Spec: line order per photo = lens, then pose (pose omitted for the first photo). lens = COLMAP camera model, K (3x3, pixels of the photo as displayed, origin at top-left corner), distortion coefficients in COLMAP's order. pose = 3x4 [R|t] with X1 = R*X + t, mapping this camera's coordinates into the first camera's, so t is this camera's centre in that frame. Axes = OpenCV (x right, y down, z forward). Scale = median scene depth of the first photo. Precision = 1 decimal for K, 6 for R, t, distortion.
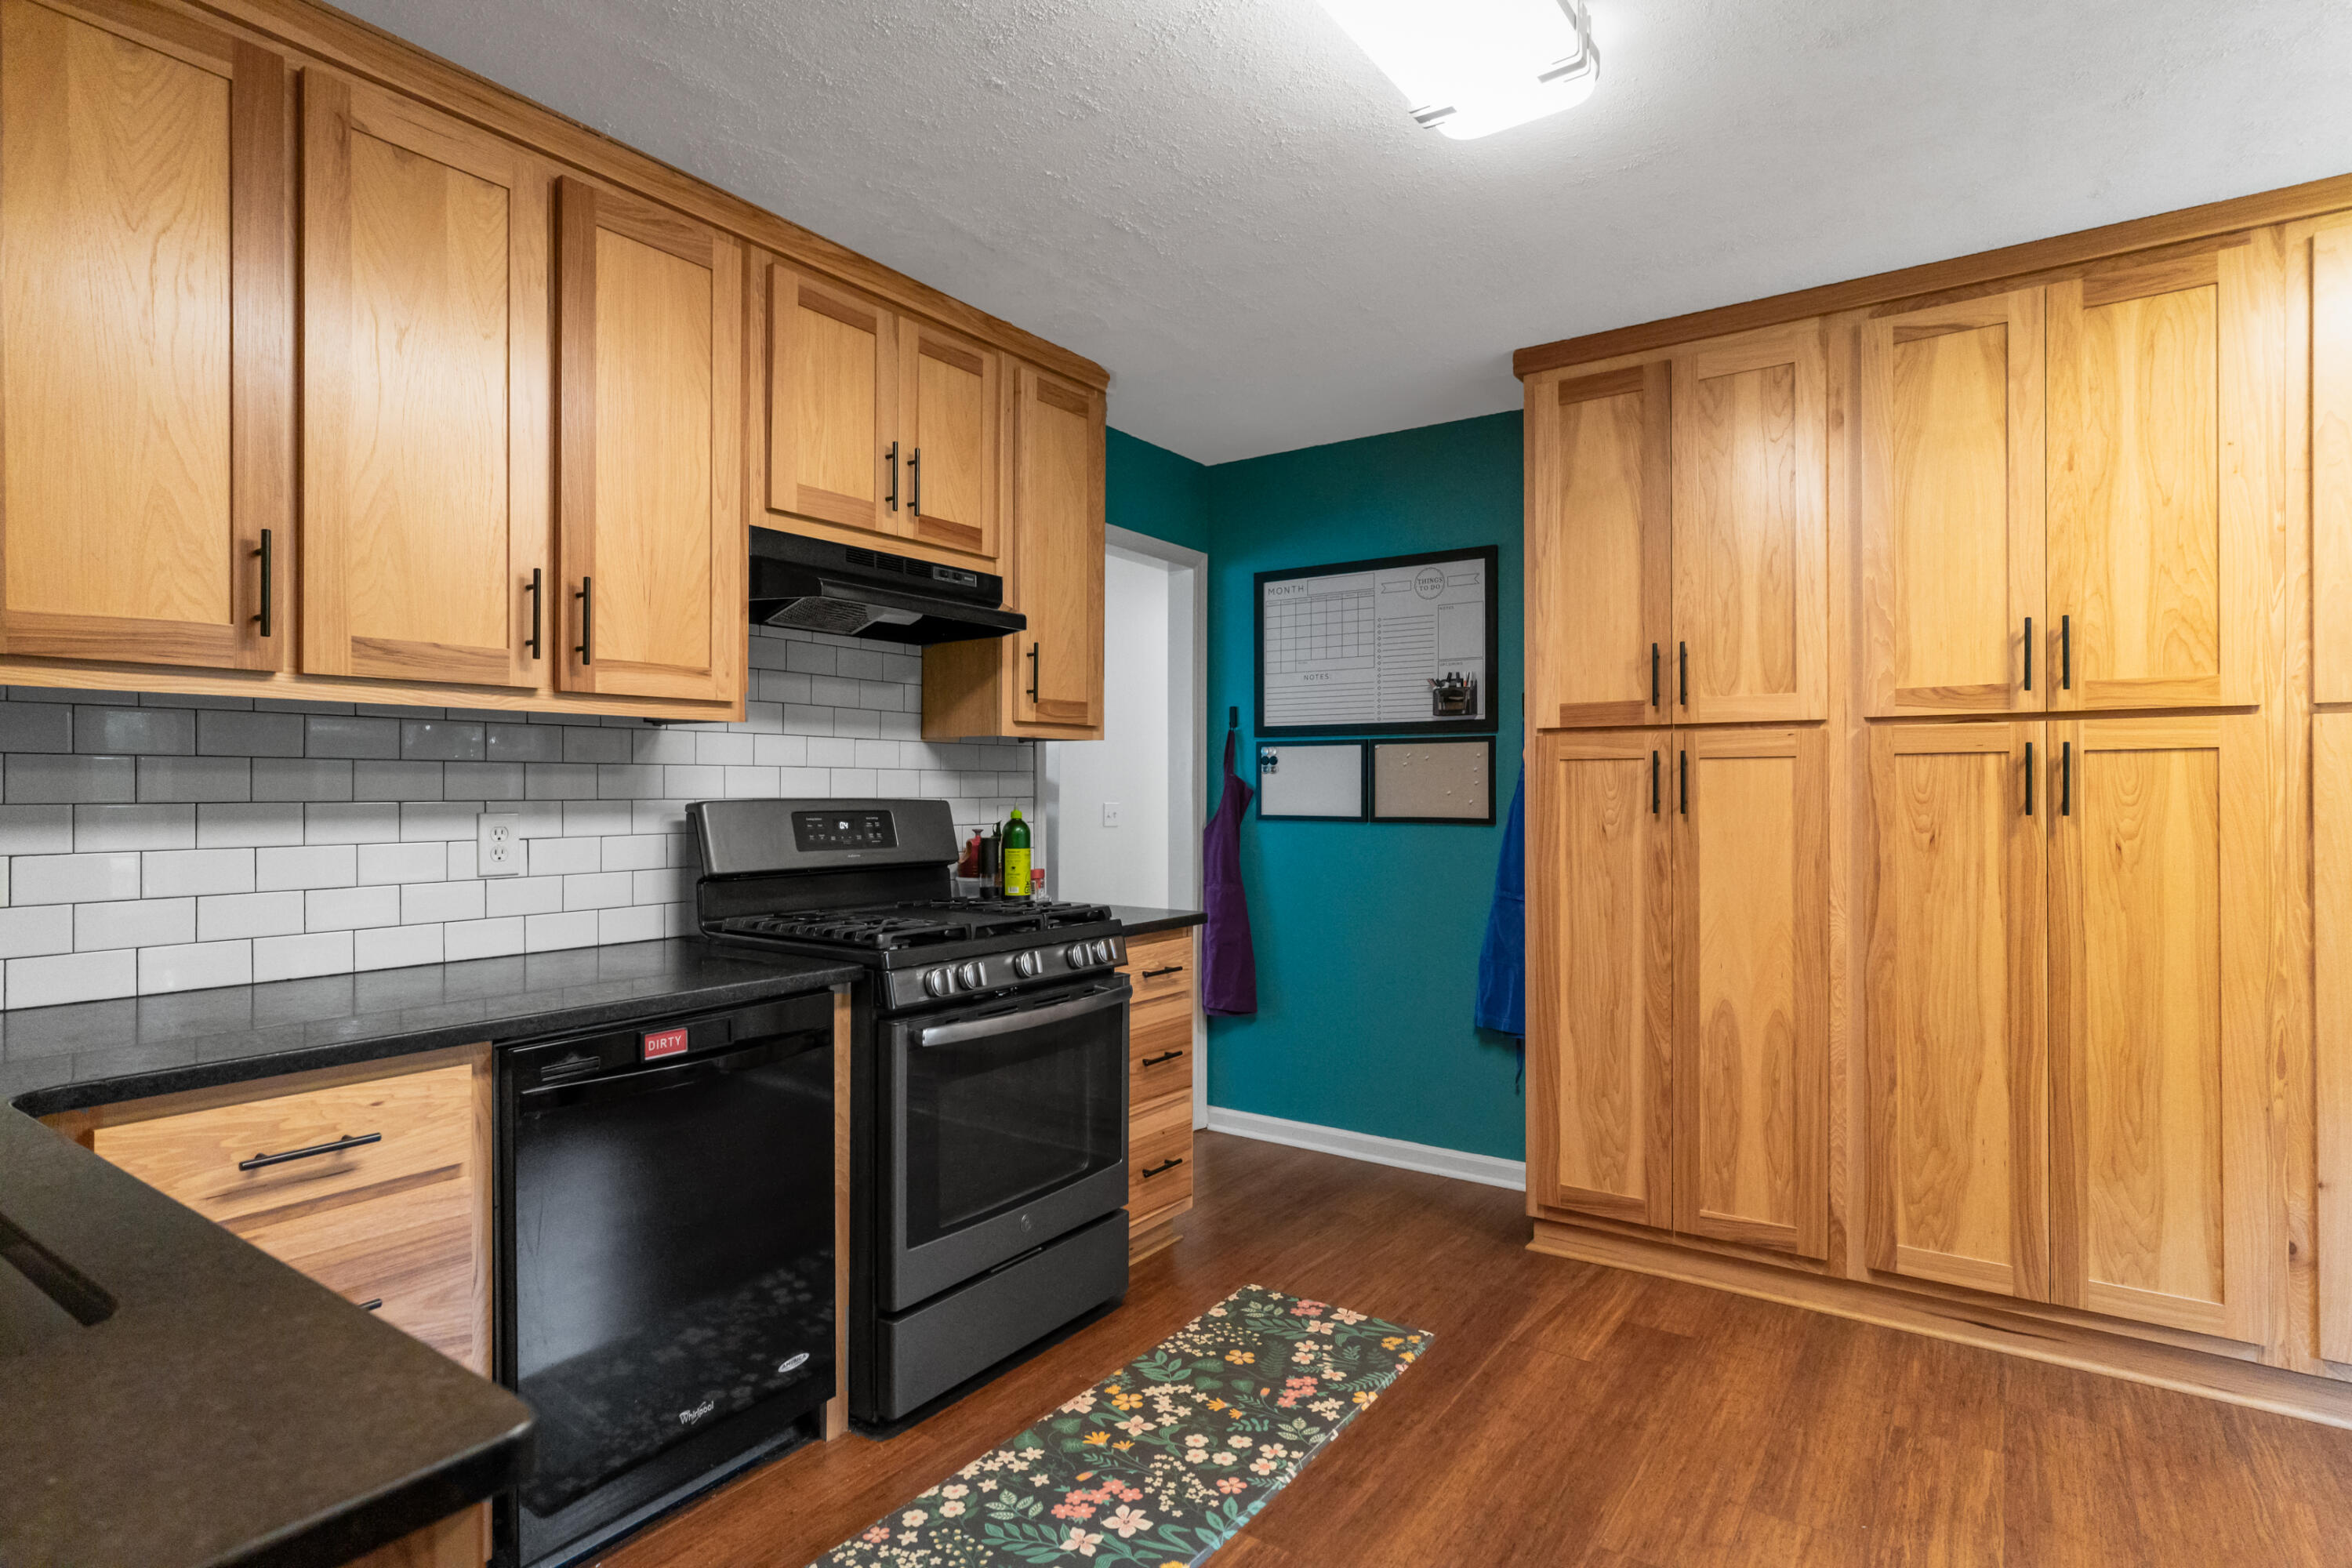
lens RADIAL K [[1217.2, 0, 1125.0], [0, 1217.2, 779.7], [0, 0, 1]] dist [-0.000303, 0.001062]
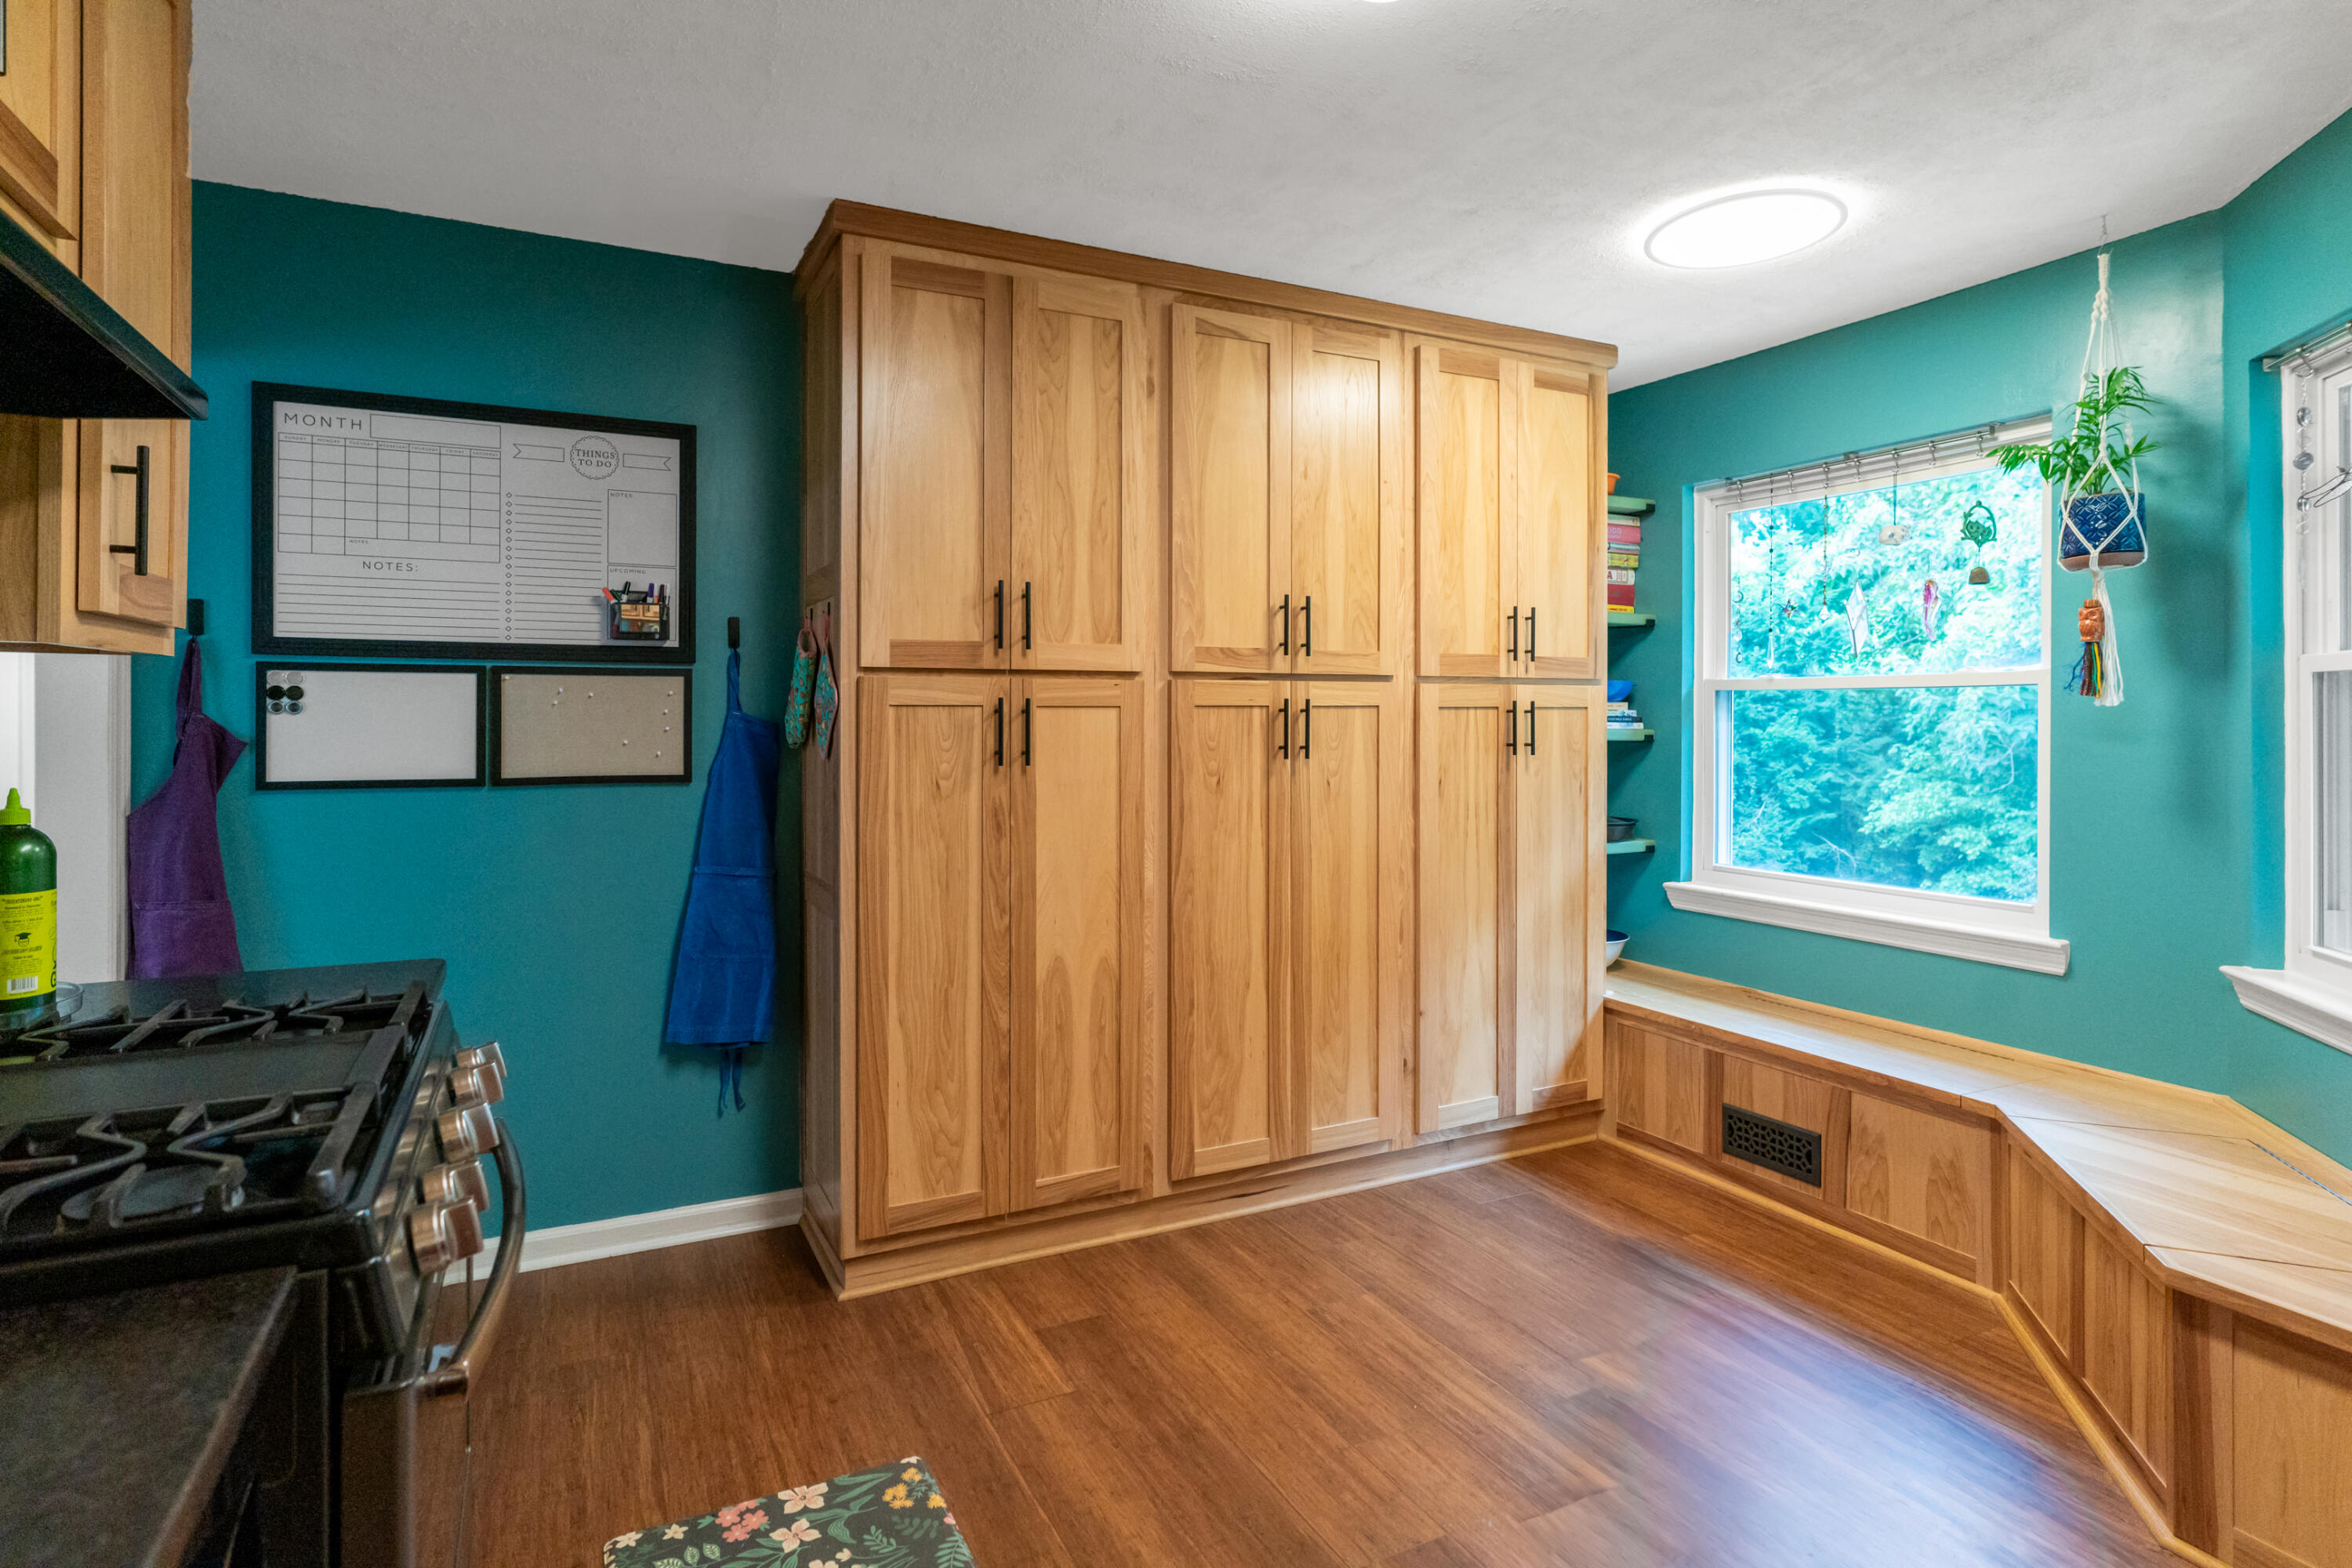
lens RADIAL K [[1228.9, 0, 1177.2], [0, 1228.9, 714.8], [0, 0, 1]] dist [-0.013008, 0.000916]
pose [[0.452848, 0.001635, 0.891586, -0.339573], [-0.007629, 0.999969, 0.002042, -0.014157], [-0.891555, -0.007727, 0.452846, 0.478655]]
